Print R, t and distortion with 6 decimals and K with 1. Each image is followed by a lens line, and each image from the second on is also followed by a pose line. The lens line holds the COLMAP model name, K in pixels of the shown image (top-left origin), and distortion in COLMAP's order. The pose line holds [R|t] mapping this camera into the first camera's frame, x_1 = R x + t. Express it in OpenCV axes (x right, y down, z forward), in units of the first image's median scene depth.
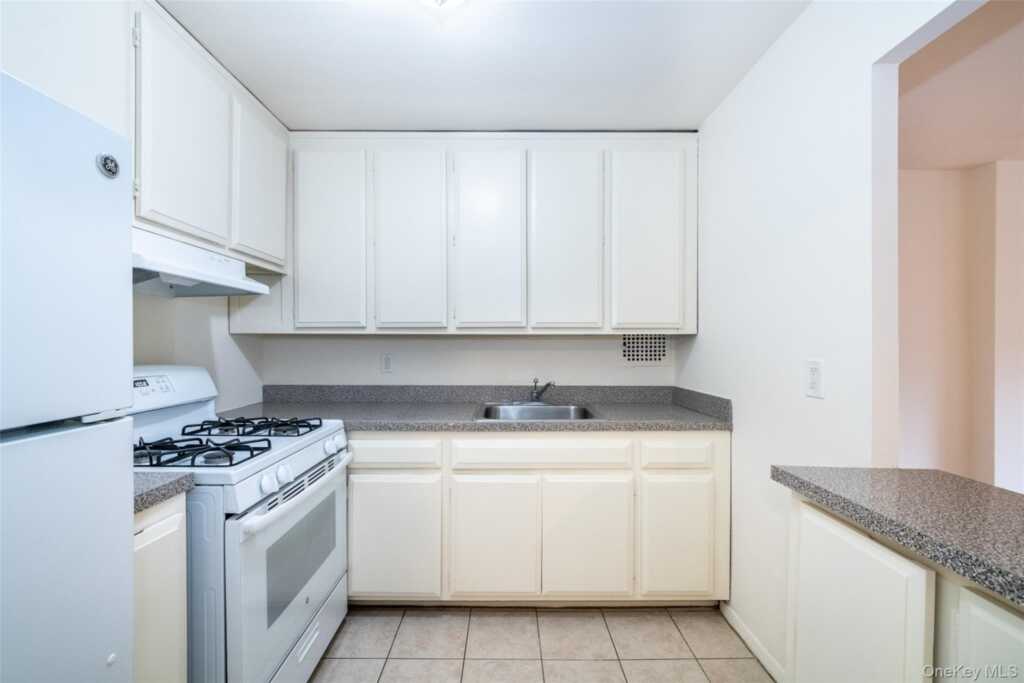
lens RADIAL K [[403.1, 0, 508.2], [0, 403.1, 346.5], [0, 0, 1]] dist [0.000878, 0.000090]
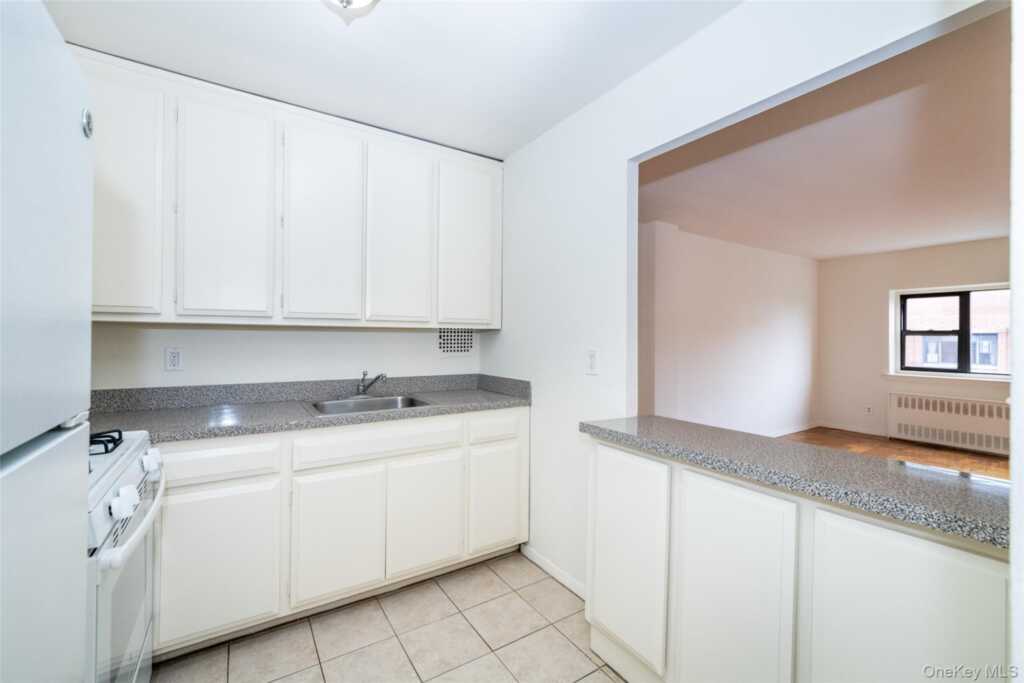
lens RADIAL K [[419.3, 0, 507.6], [0, 419.3, 337.0], [0, 0, 1]] dist [0.001418, 0.000136]
pose [[0.840151, 0.005804, 0.542321, -0.225354], [-0.002586, 0.999974, -0.006696, 0.001361], [-0.542346, 0.004223, 0.840144, -0.069666]]
